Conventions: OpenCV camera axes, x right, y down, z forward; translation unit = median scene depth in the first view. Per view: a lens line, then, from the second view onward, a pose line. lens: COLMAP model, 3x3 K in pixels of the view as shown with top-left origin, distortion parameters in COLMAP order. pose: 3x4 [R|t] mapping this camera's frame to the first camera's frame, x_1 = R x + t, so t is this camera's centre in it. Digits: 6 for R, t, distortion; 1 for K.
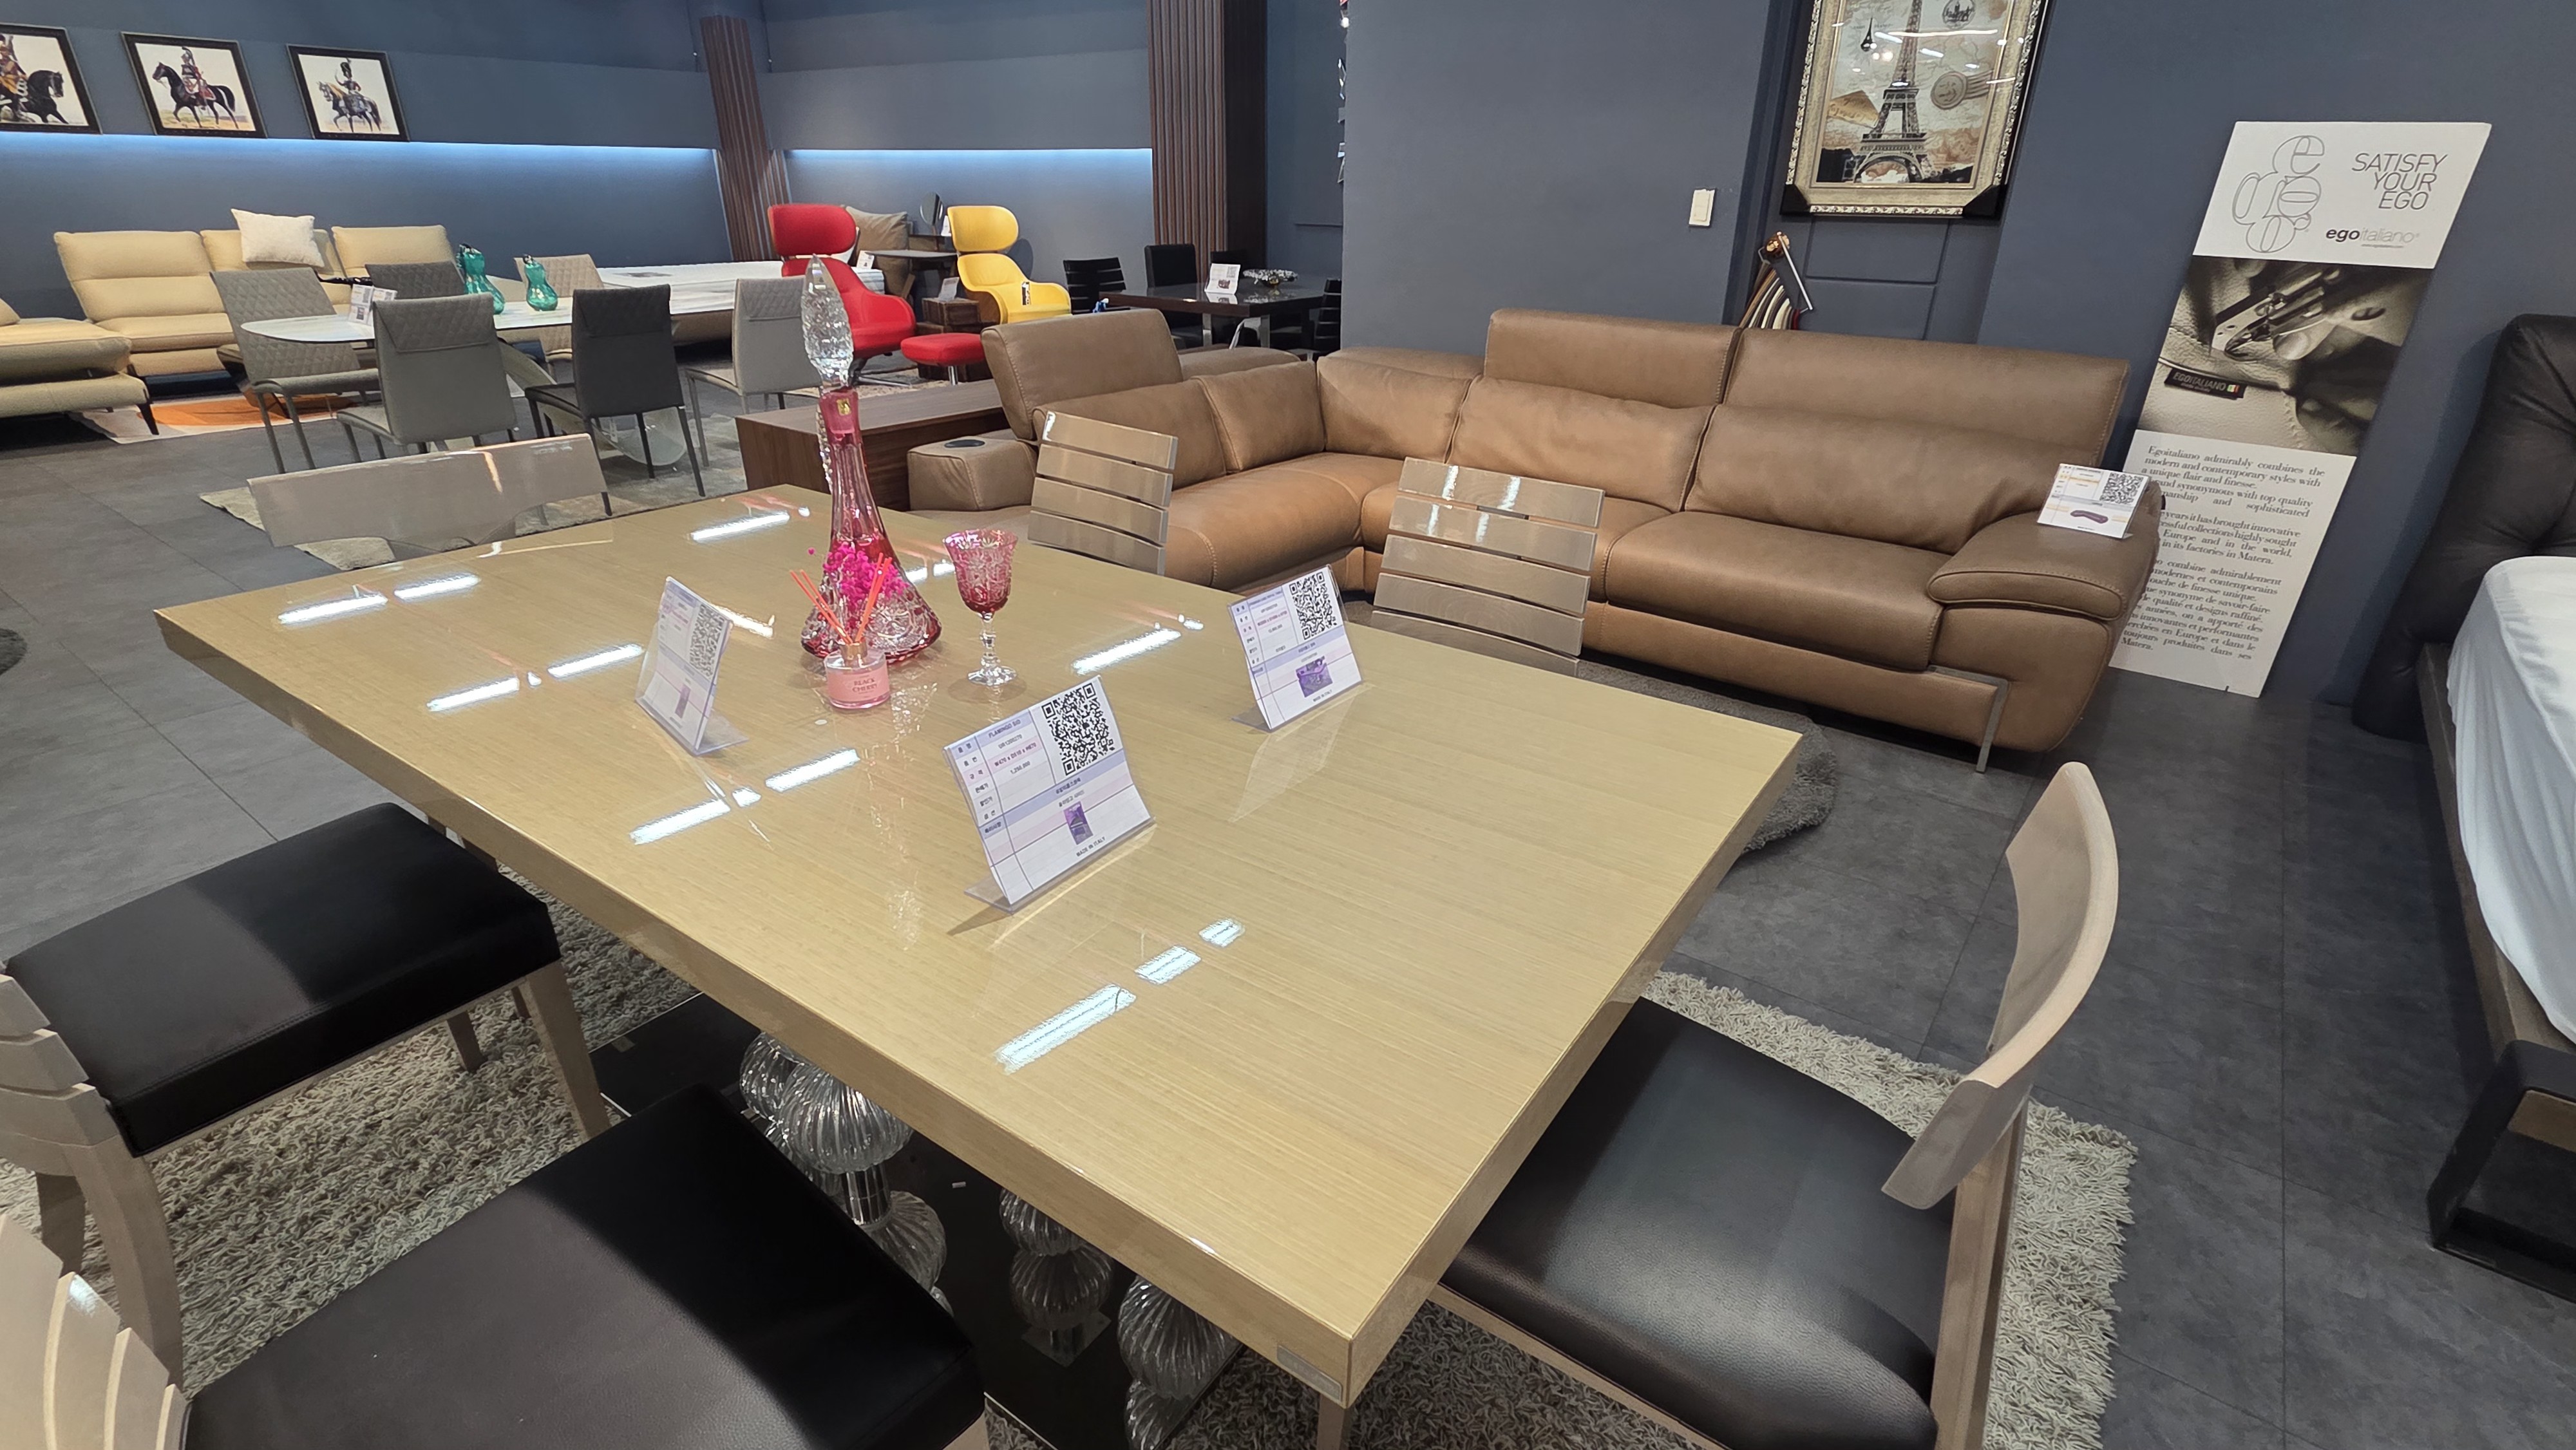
lens RADIAL K [[1205.4, 0, 1288.1], [0, 1205.4, 719.8], [0, 0, 1]] dist [0.000391, 0.001112]
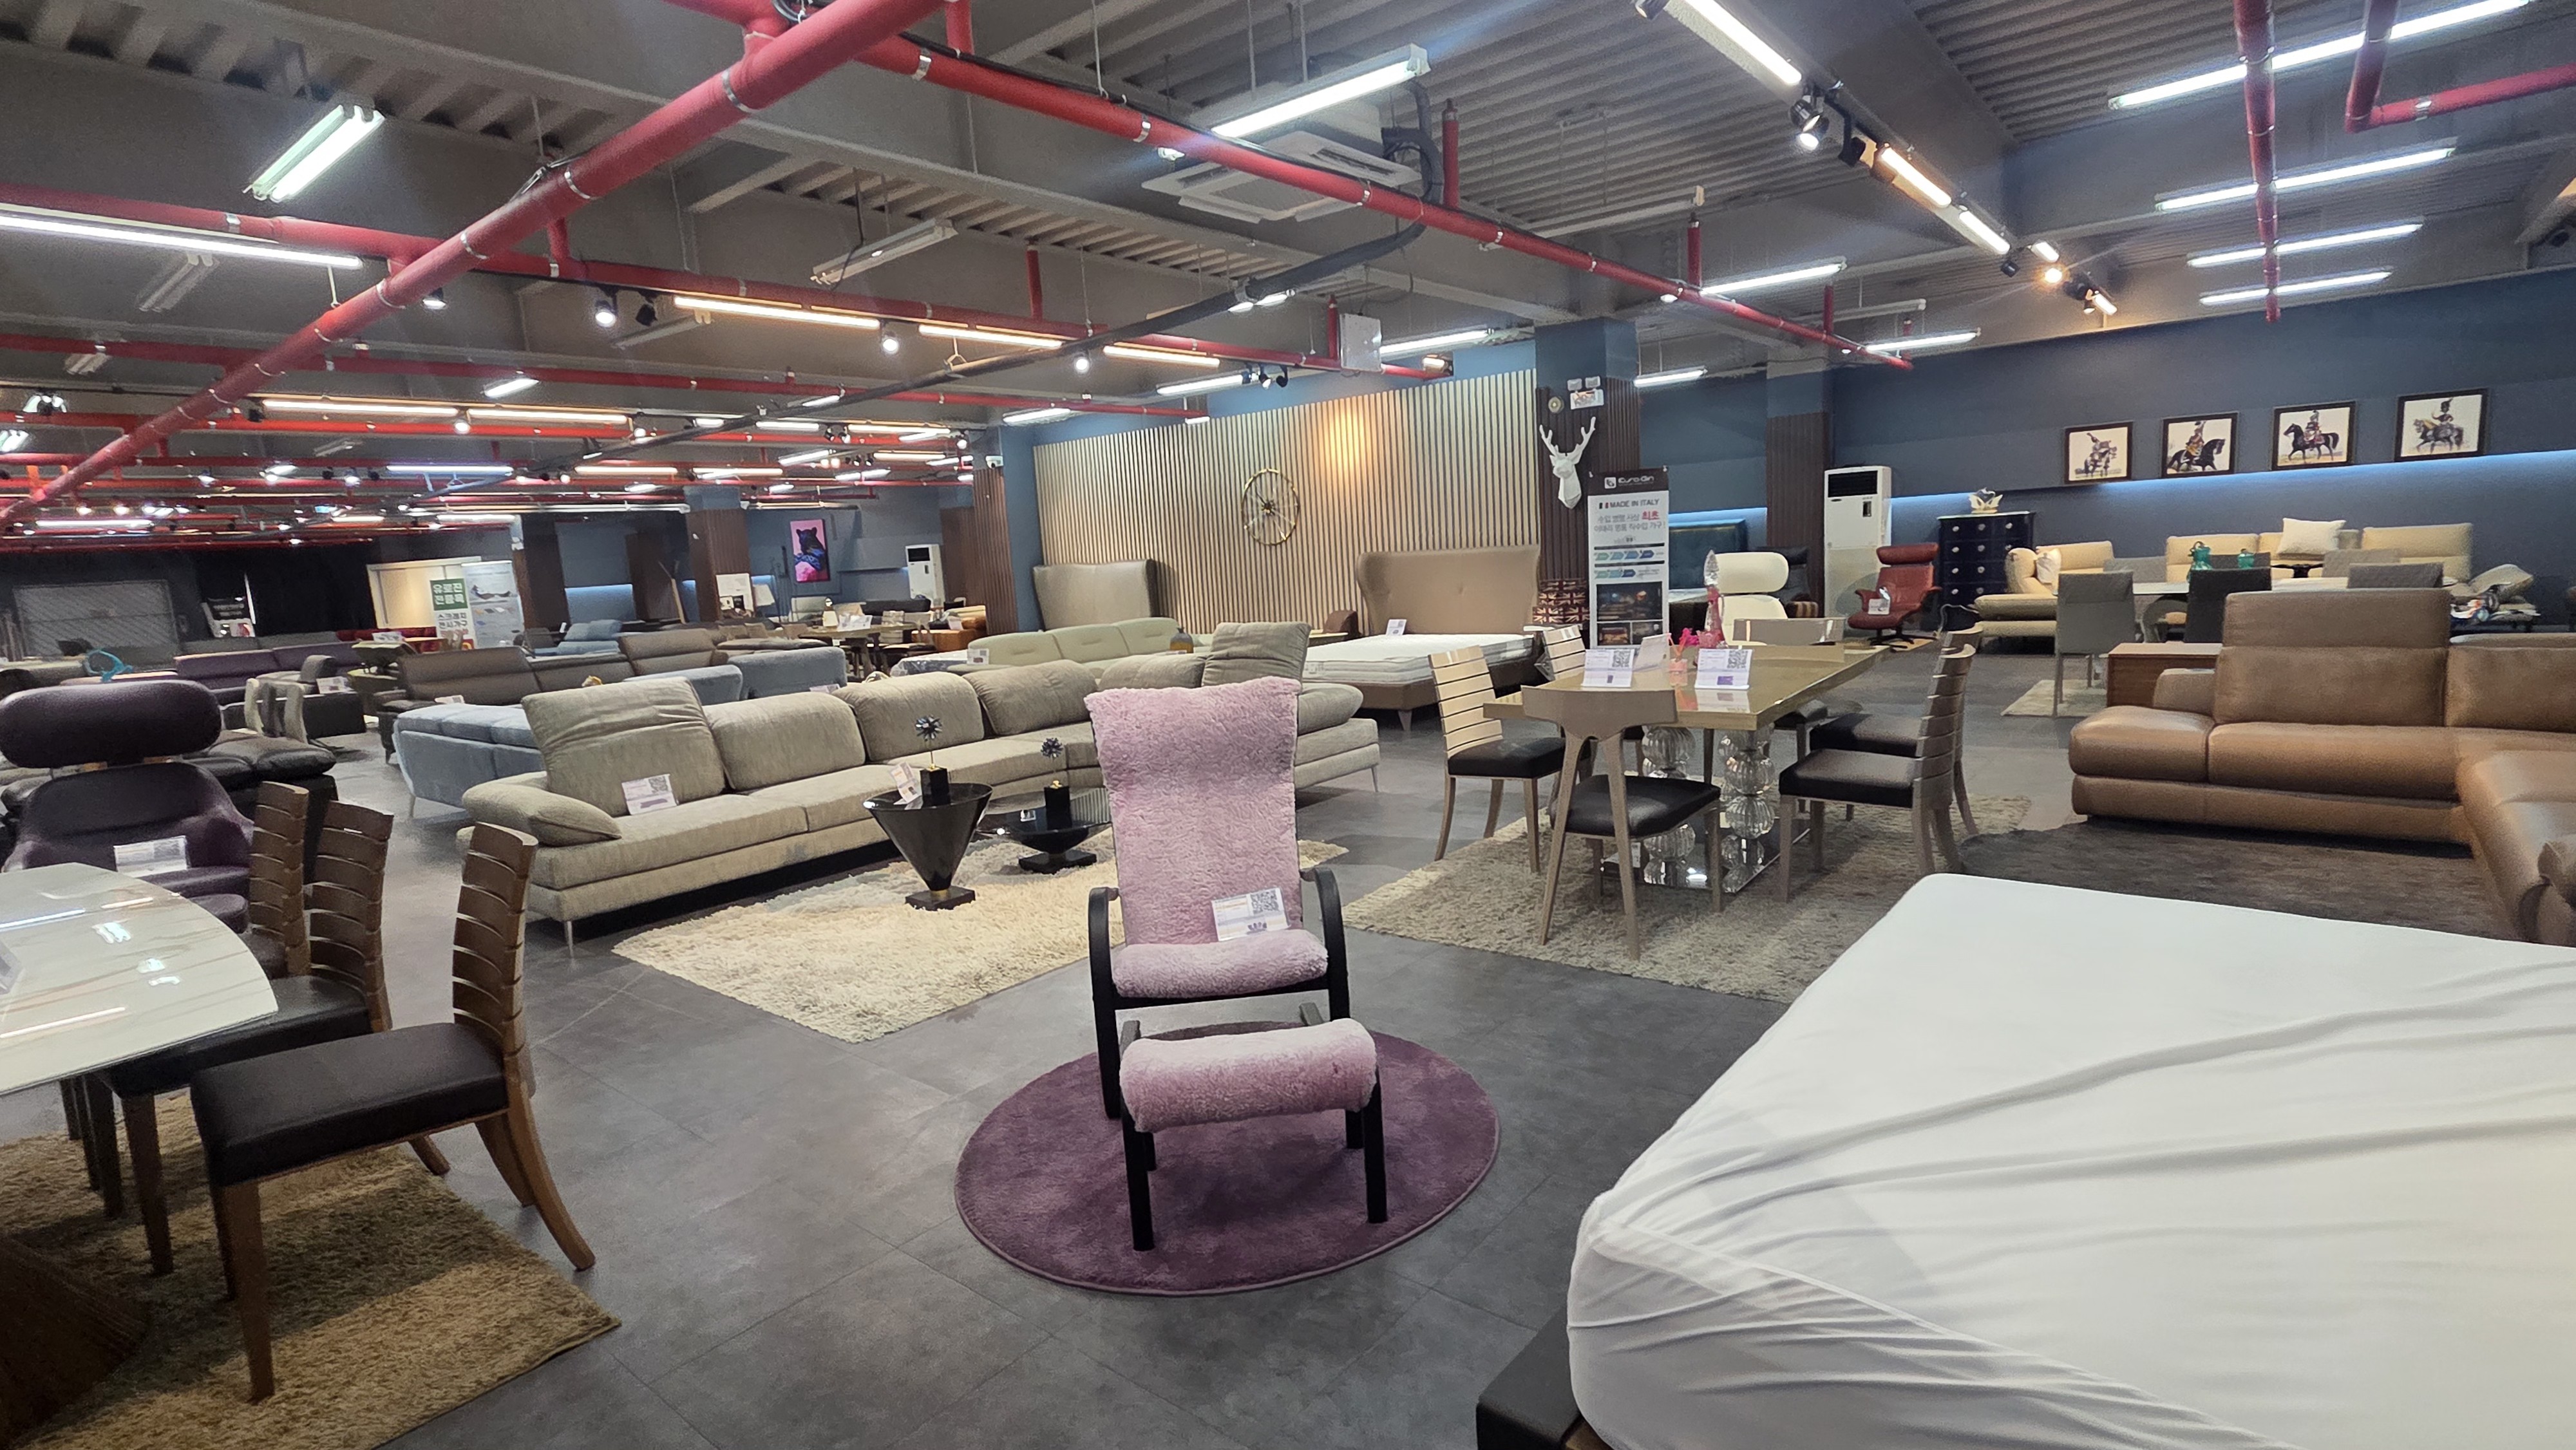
lens RADIAL K [[1205.4, 0, 1296.0], [0, 1205.4, 711.2], [0, 0, 1]] dist [0.000391, 0.001112]
pose [[-0.066121, 0.120452, -0.990515, 0.601455], [-0.356111, 0.924465, 0.136192, 0.002992], [0.932101, 0.361739, -0.018232, 0.036385]]
